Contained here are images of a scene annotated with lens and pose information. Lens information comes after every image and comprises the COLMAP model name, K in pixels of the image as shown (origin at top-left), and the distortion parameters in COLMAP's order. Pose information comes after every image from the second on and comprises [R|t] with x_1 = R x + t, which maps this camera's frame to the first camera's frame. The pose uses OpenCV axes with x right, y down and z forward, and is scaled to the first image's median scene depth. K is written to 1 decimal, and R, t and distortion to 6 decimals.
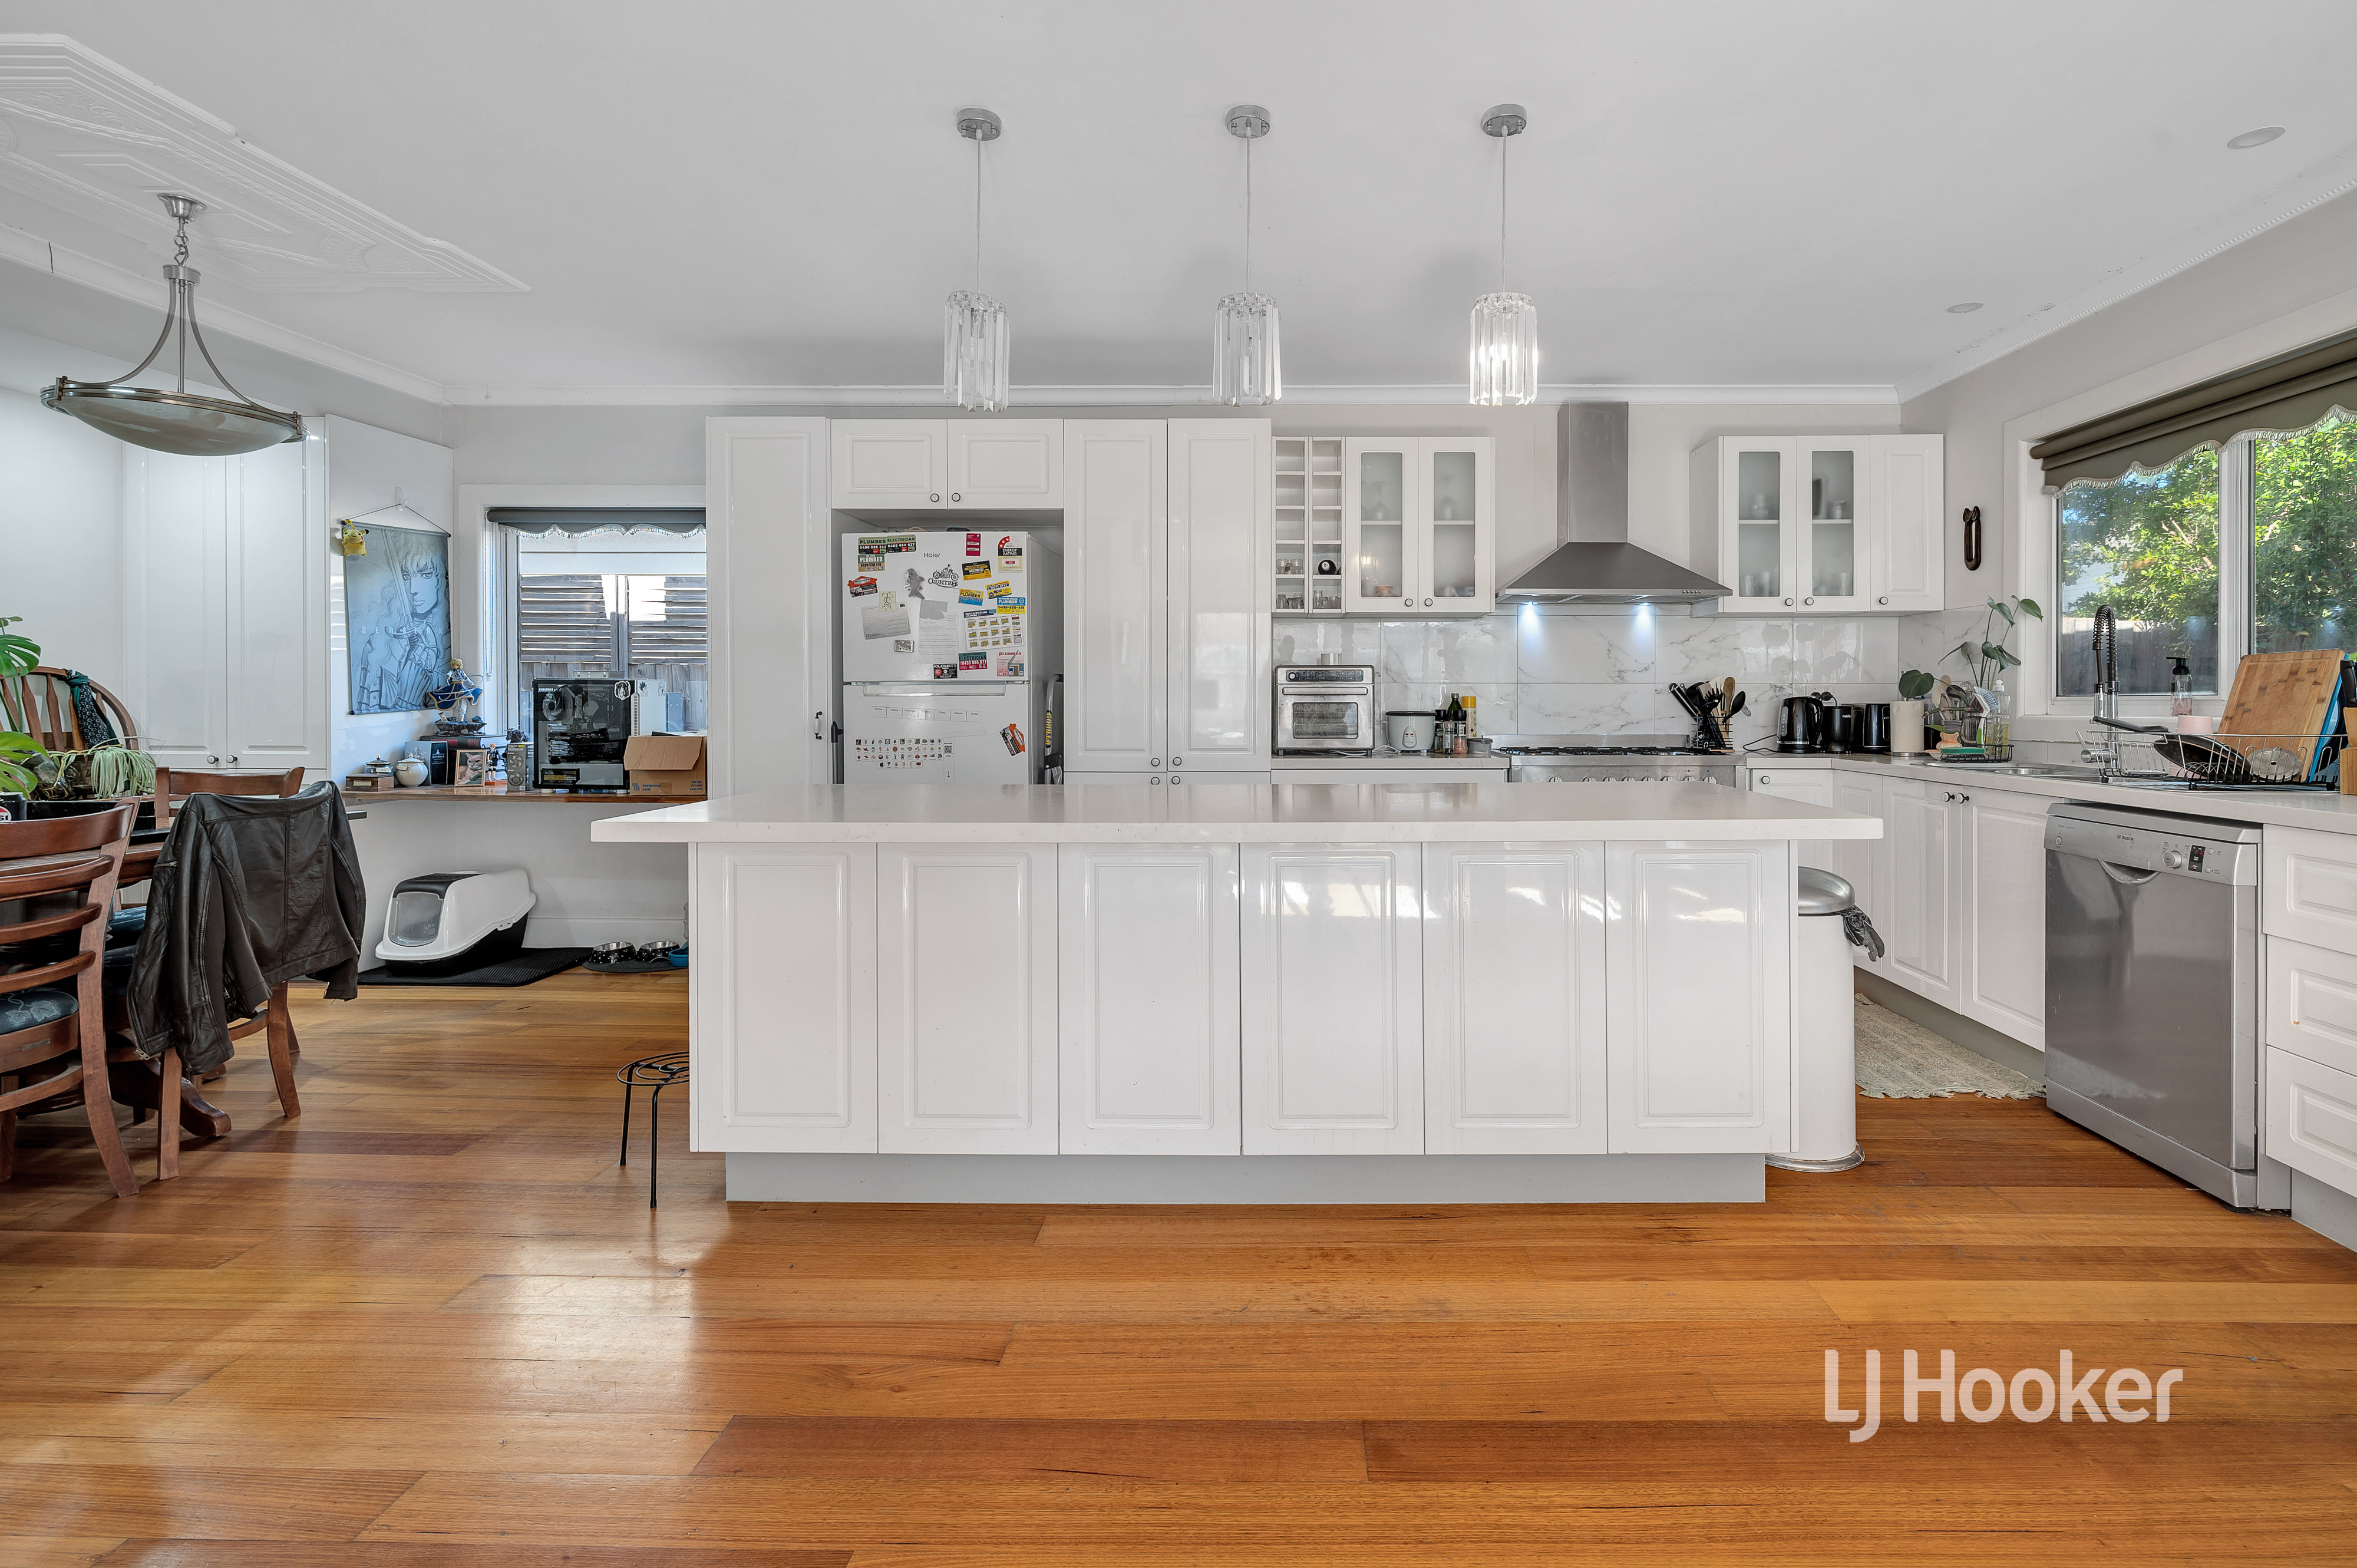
lens RADIAL K [[1065.5, 0, 1274.2], [0, 1065.5, 703.5], [0, 0, 1]] dist [-0.002412, -0.000257]
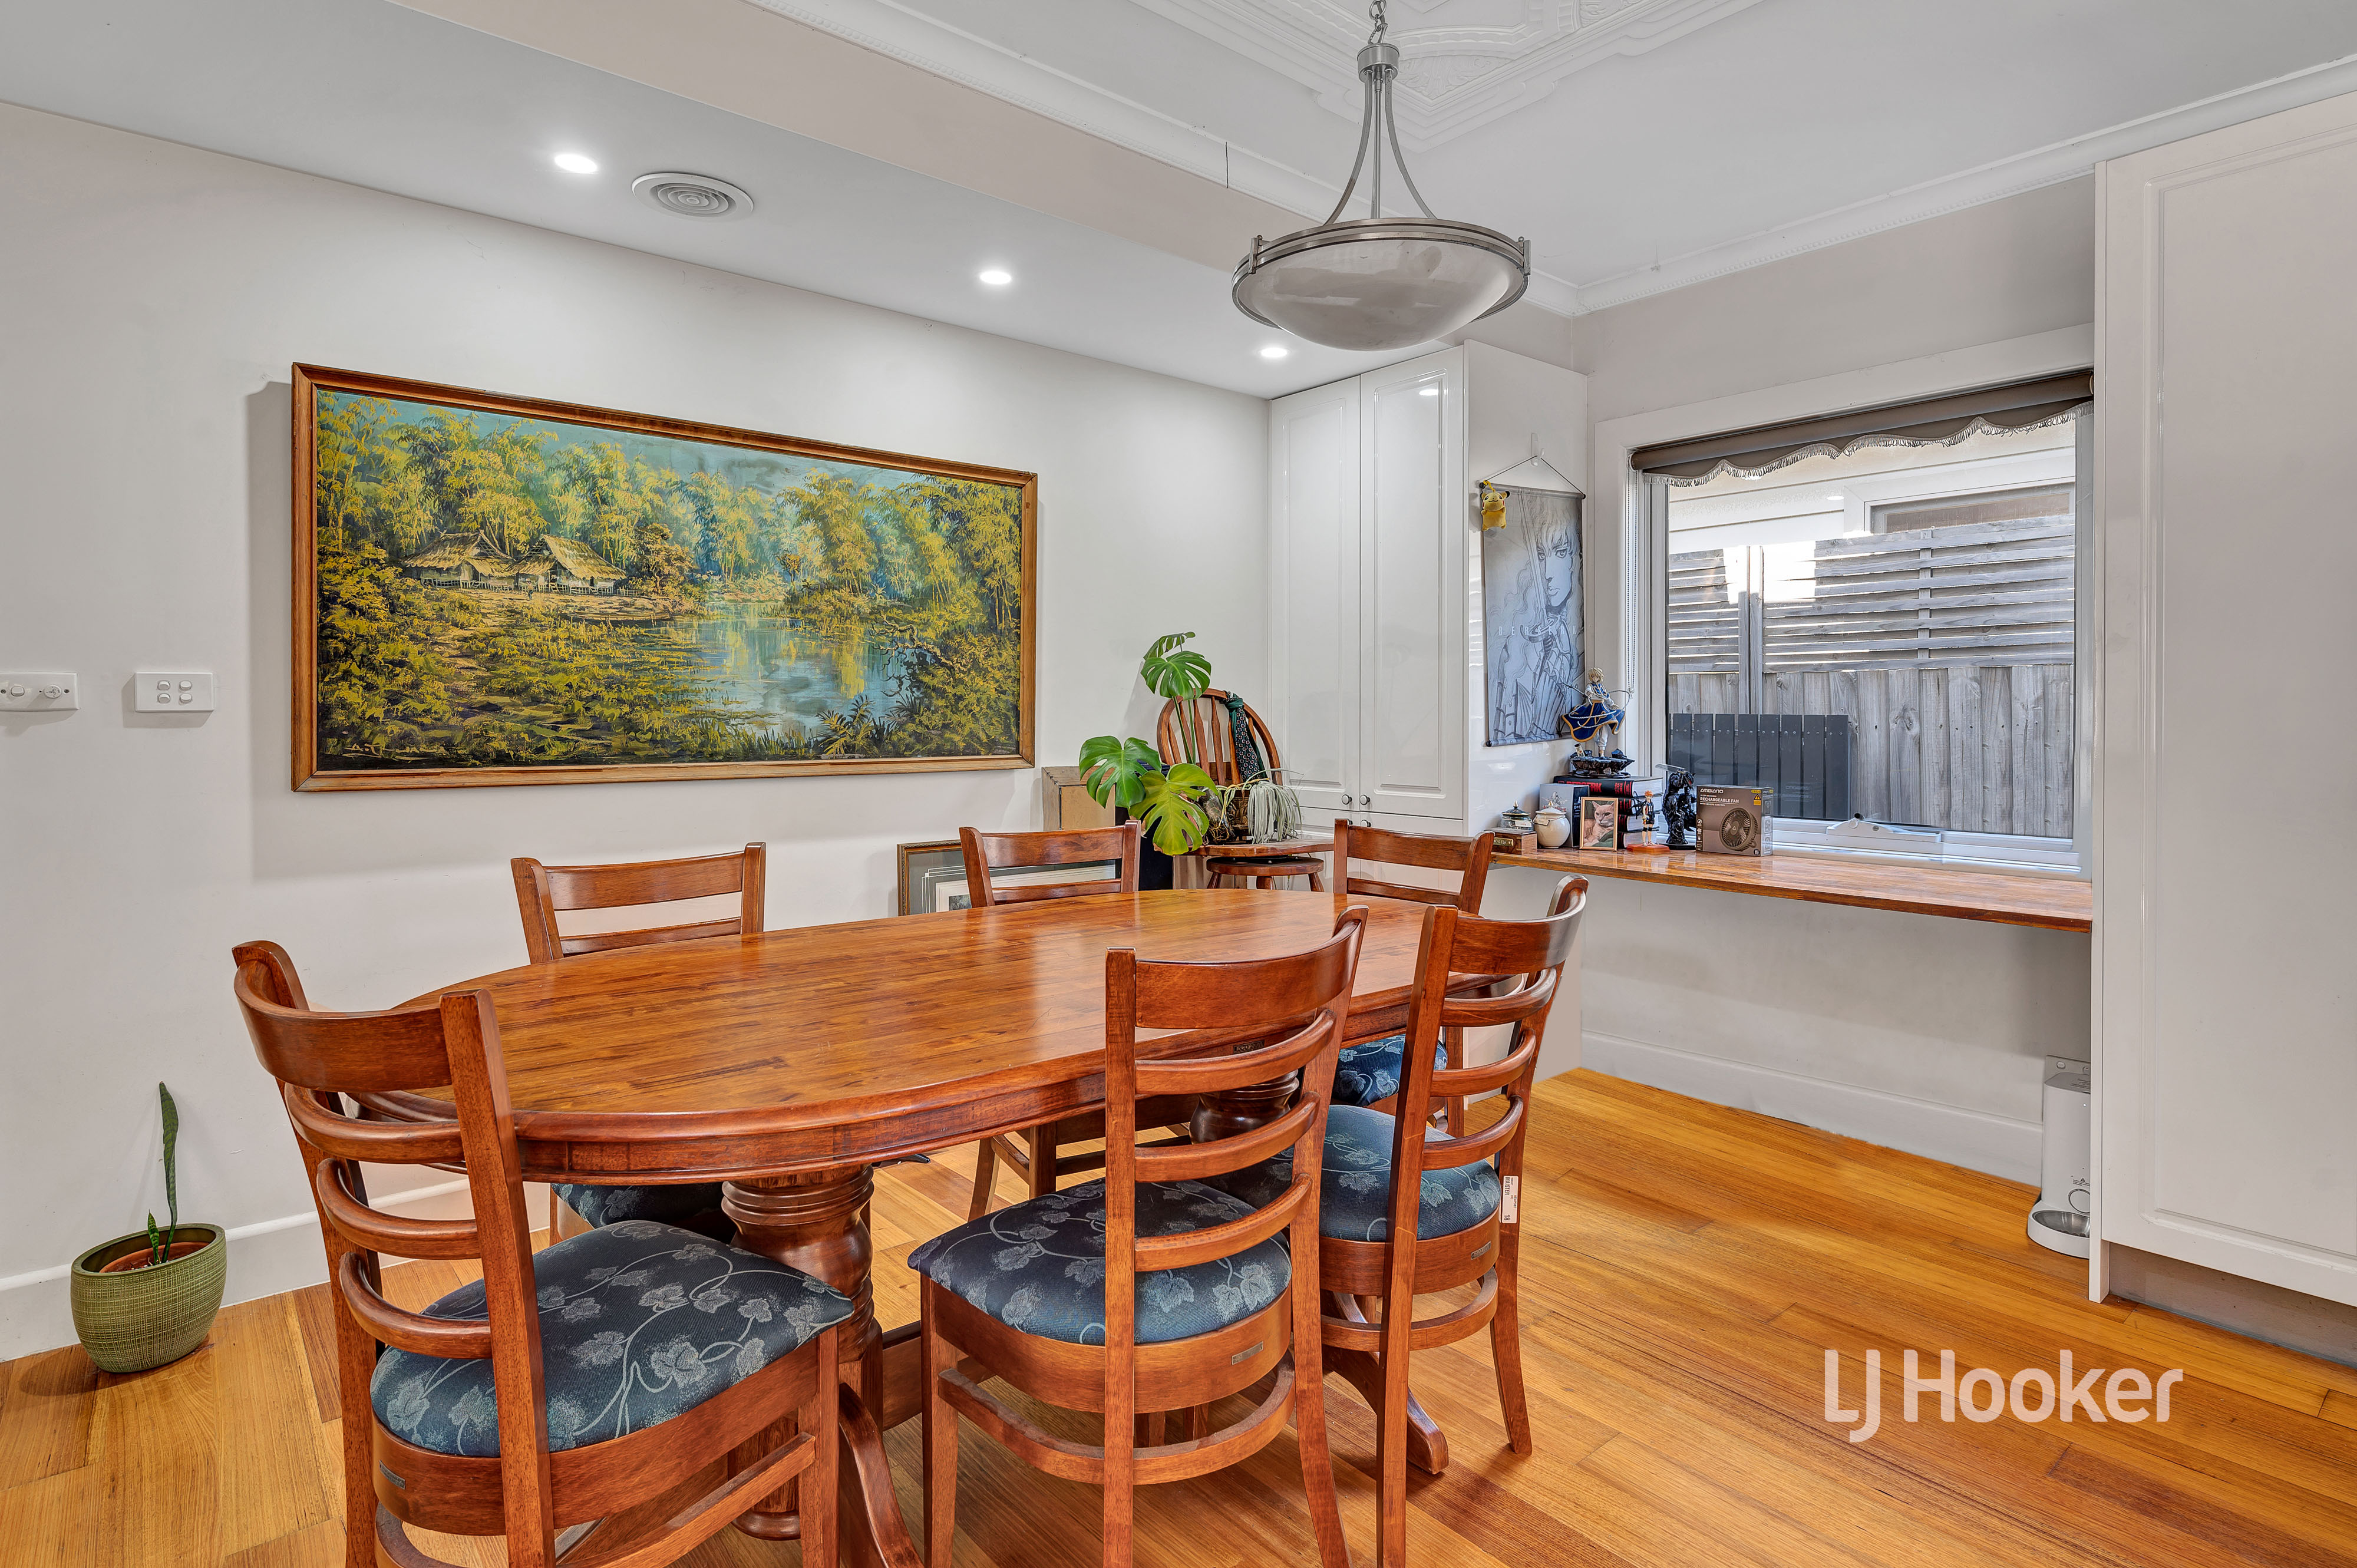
lens RADIAL K [[1180.3, 0, 1175.5], [0, 1180.3, 725.2], [0, 0, 1]] dist [0.000052, 0.000008]
pose [[0.649946, 0.002591, -0.759976, -0.373836], [-0.003024, 0.999995, 0.000823, -0.004153], [0.759974, 0.001763, 0.649951, 0.294118]]
